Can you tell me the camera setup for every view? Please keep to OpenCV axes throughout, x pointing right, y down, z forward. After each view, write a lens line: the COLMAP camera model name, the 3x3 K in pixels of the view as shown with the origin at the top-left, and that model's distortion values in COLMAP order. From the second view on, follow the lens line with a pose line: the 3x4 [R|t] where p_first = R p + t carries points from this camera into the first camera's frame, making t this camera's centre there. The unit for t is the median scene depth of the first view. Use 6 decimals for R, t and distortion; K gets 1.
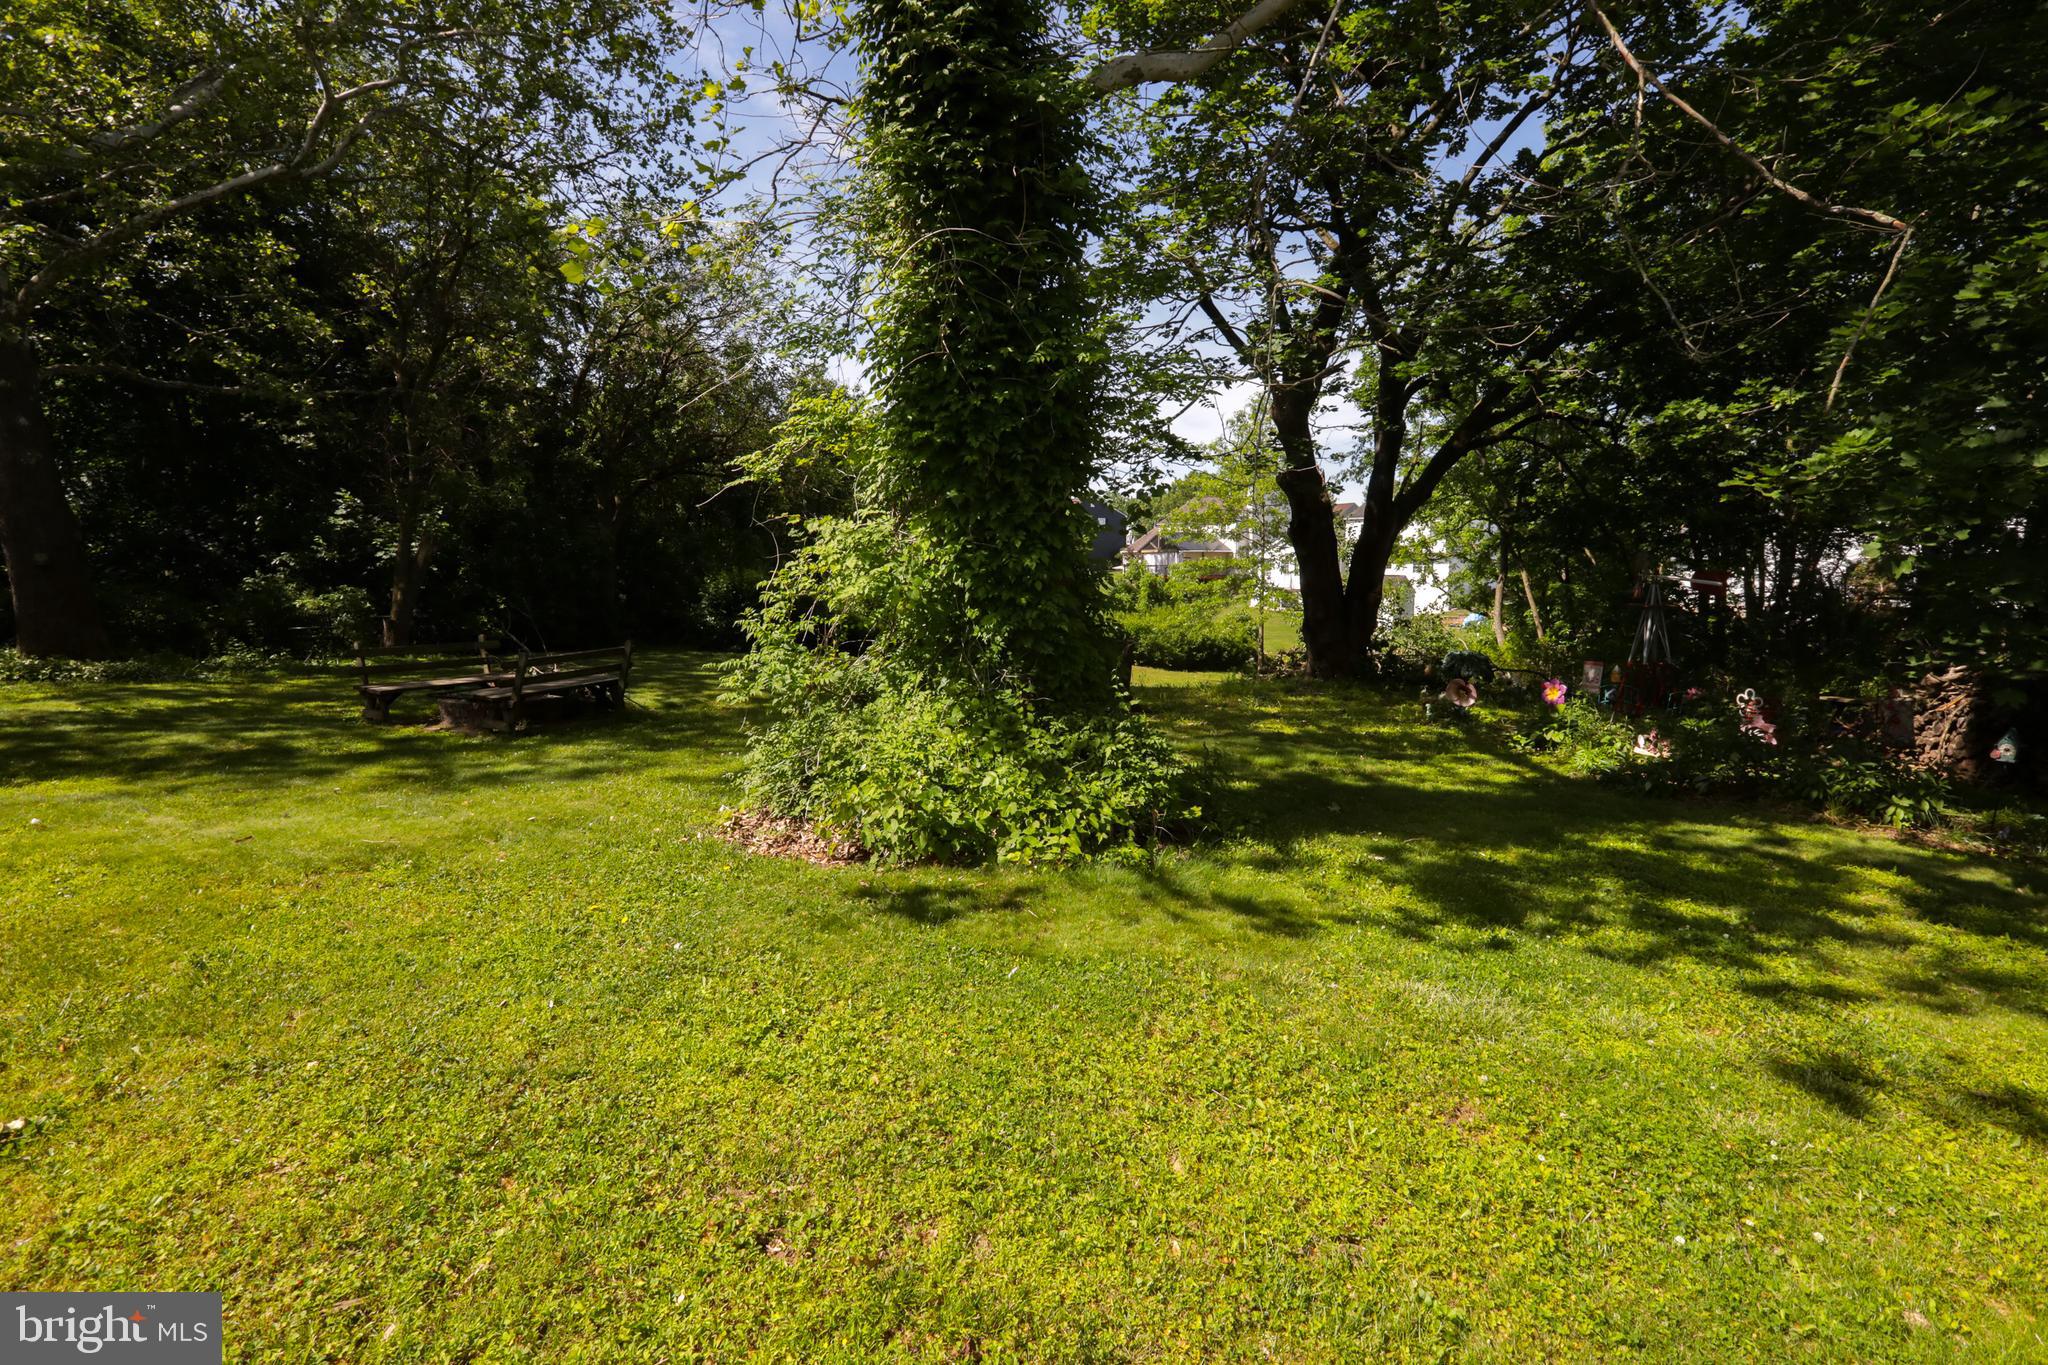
lens RADIAL K [[987.1, 0, 1038.6], [0, 987.1, 676.1], [0, 0, 1]] dist [-0.027161, 0.003393]
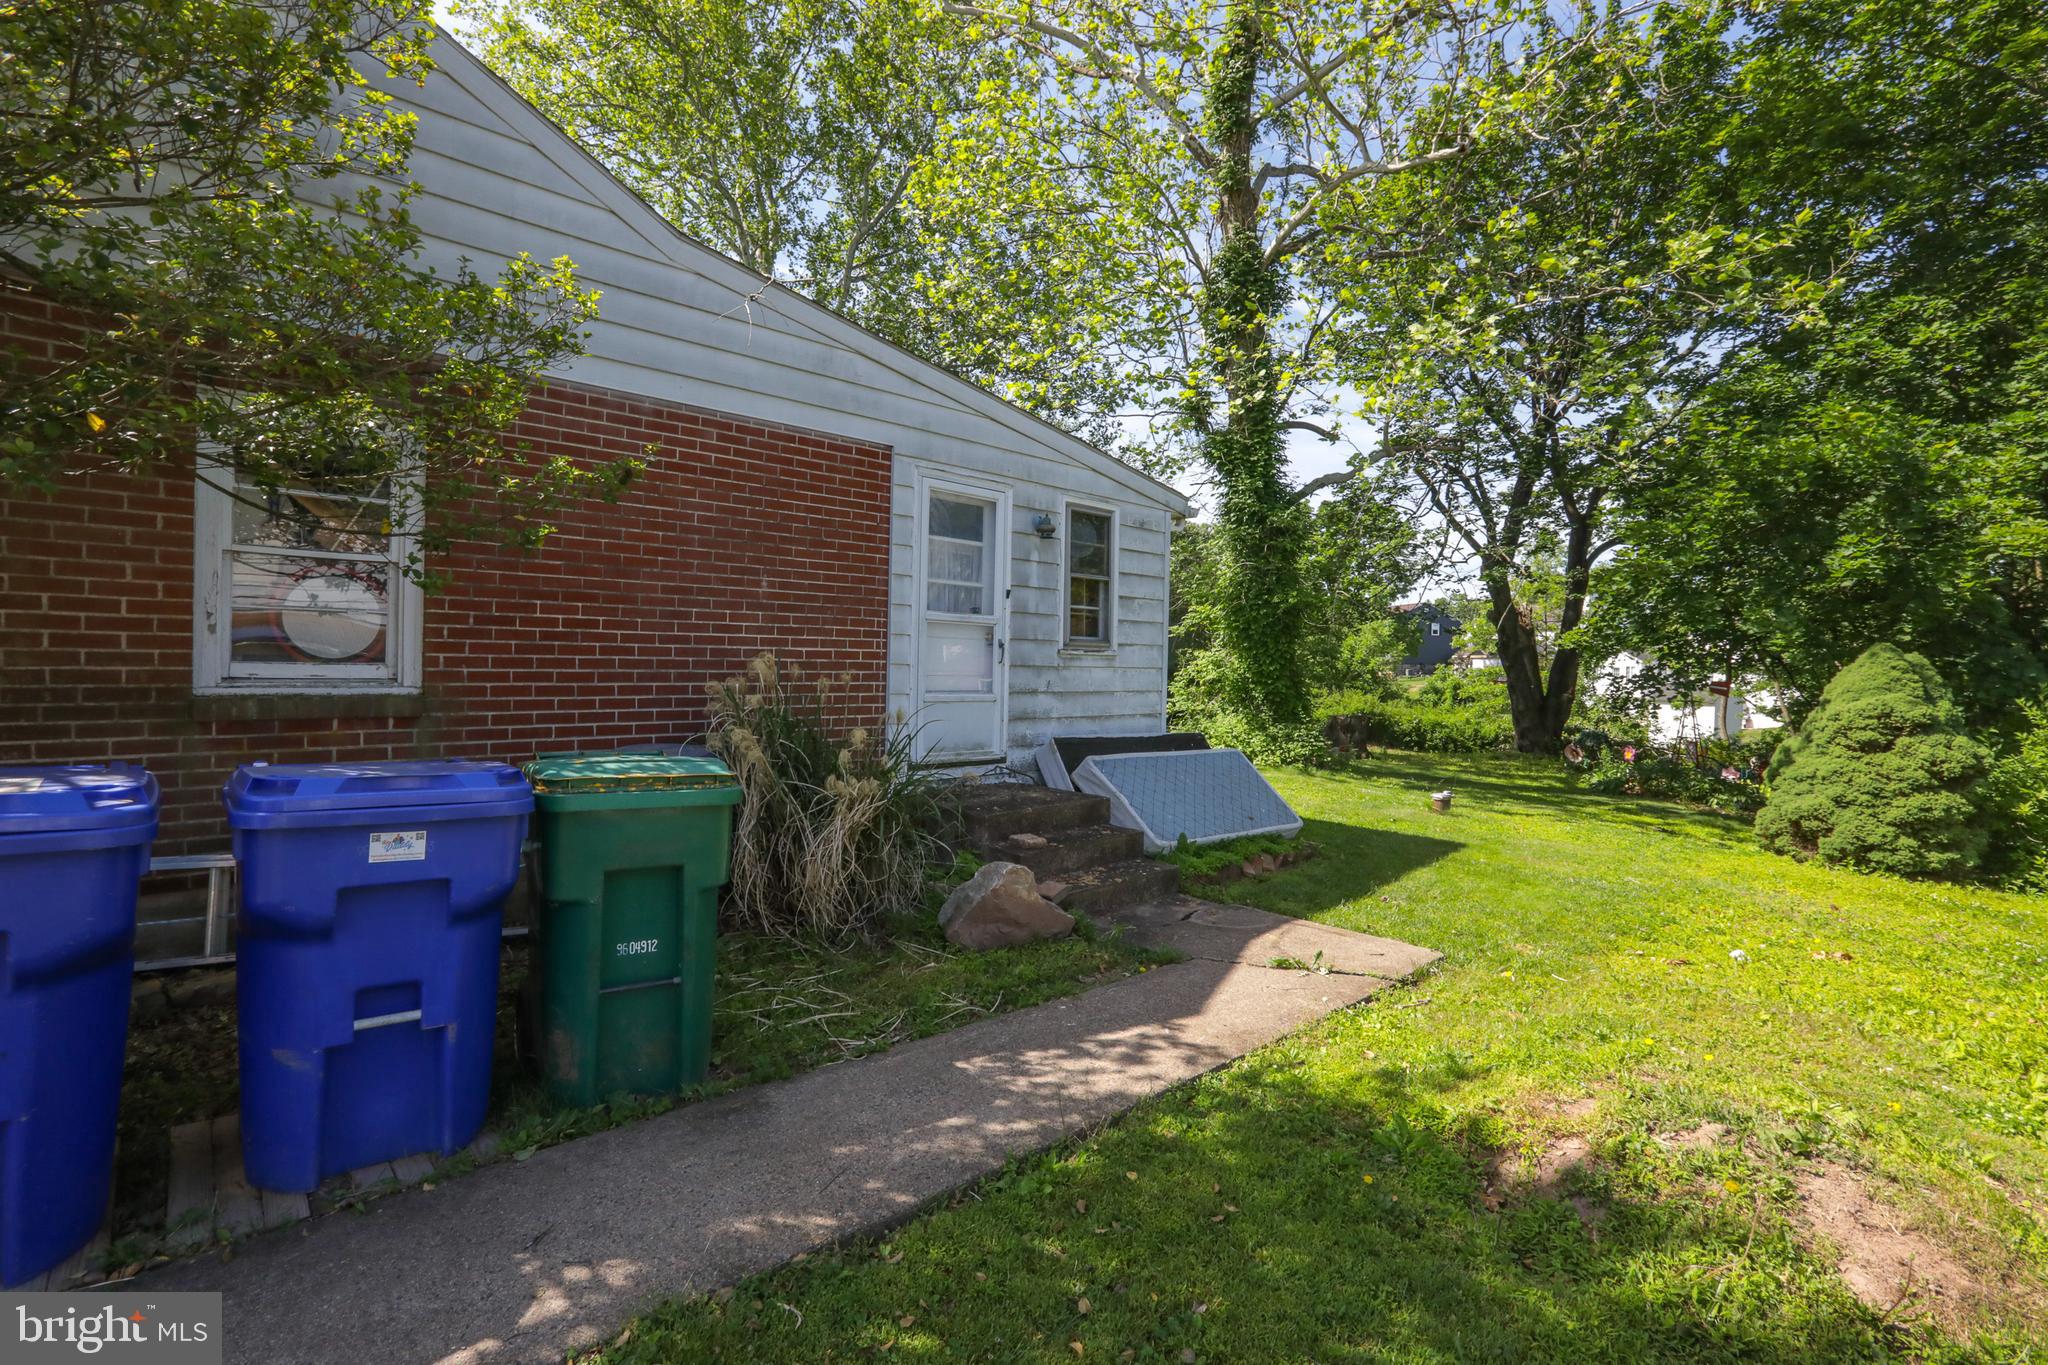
lens RADIAL K [[987.1, 0, 1040.8], [0, 987.1, 685.3], [0, 0, 1]] dist [-0.027161, 0.003393]
pose [[0.944337, 0.027746, -0.327808, 0.281693], [-0.057004, 0.995165, -0.079983, 0.190546], [0.324004, 0.094217, 0.941352, -1.815848]]
